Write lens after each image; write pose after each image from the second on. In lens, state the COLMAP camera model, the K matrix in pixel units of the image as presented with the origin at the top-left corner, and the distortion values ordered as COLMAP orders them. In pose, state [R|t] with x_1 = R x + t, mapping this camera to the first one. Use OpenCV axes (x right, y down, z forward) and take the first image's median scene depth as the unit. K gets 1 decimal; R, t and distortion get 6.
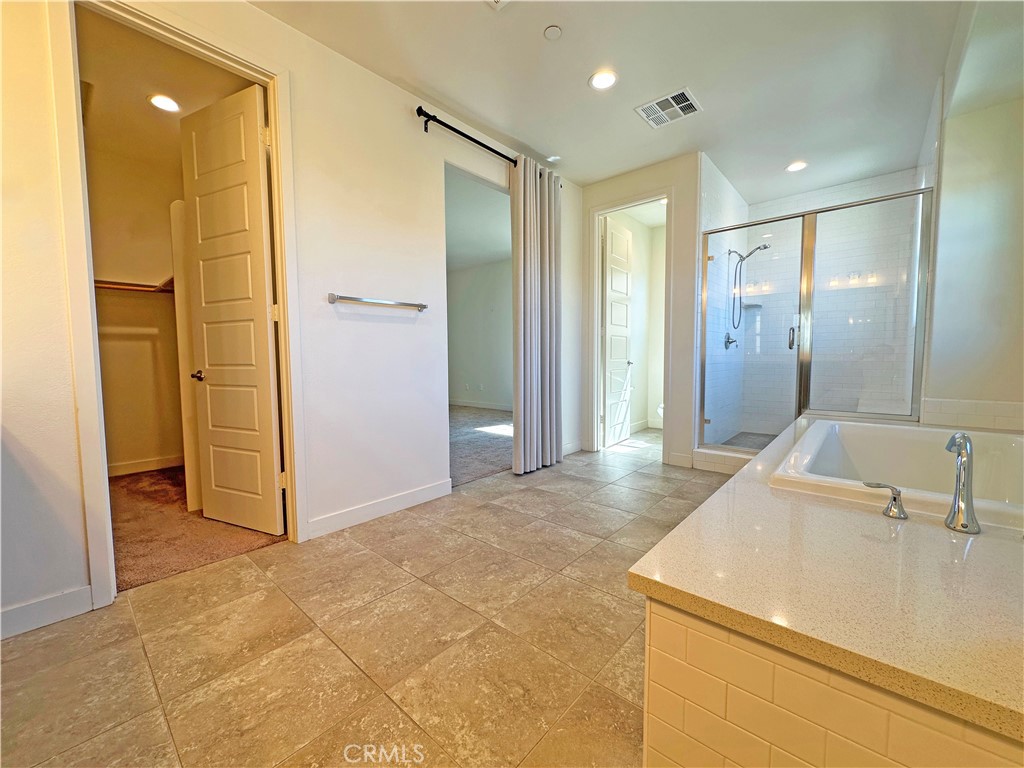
lens RADIAL K [[408.4, 0, 512.0], [0, 408.4, 384.0], [0, 0, 1]] dist [-0.009375, 0.000638]
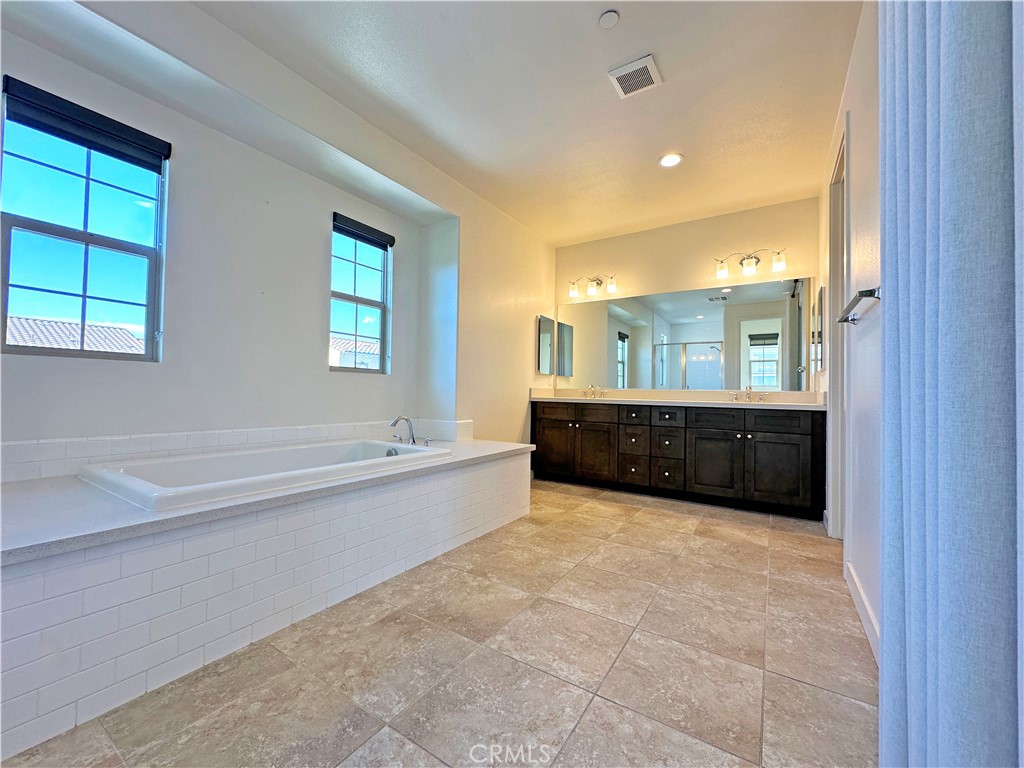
lens RADIAL K [[408.4, 0, 512.0], [0, 408.4, 384.0], [0, 0, 1]] dist [-0.009375, 0.000638]
pose [[-0.988226, -0.009588, -0.152702, 0.406427], [-0.017409, 0.998599, 0.049961, -0.103685], [0.152009, 0.052031, -0.987009, 1.750343]]
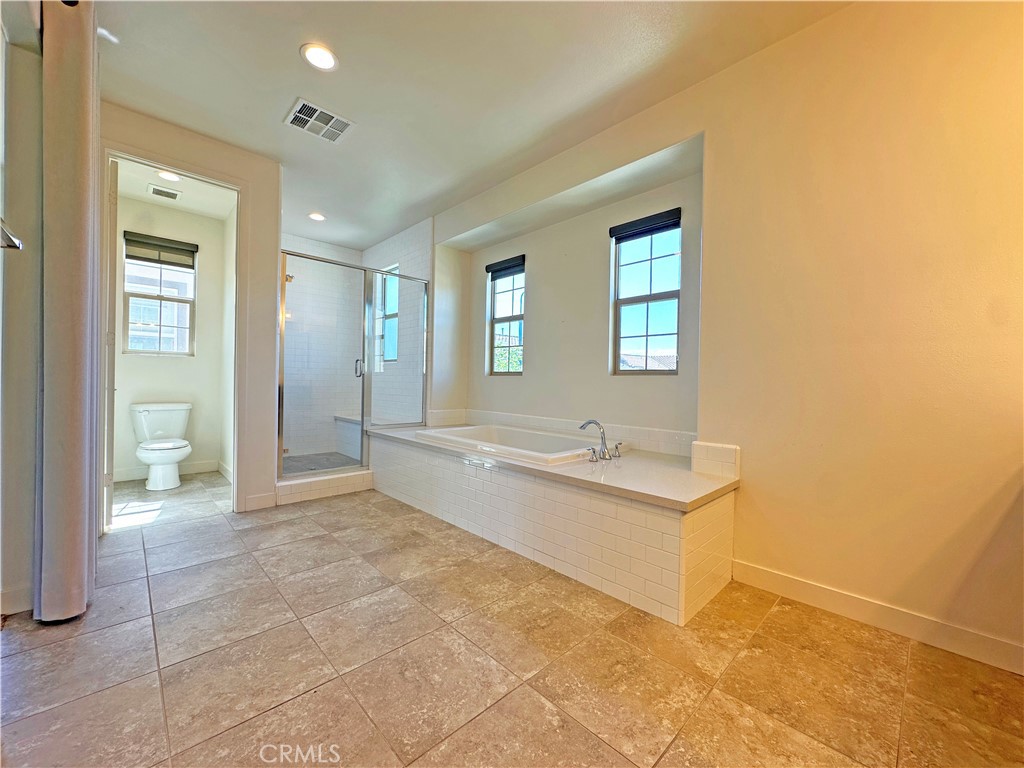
lens RADIAL K [[408.4, 0, 512.0], [0, 408.4, 384.0], [0, 0, 1]] dist [-0.009375, 0.000638]
pose [[0.080274, 0.006505, 0.996752, -0.637798], [0.049630, 0.998712, -0.010515, -0.041707], [-0.995537, 0.050313, 0.079848, 0.623226]]
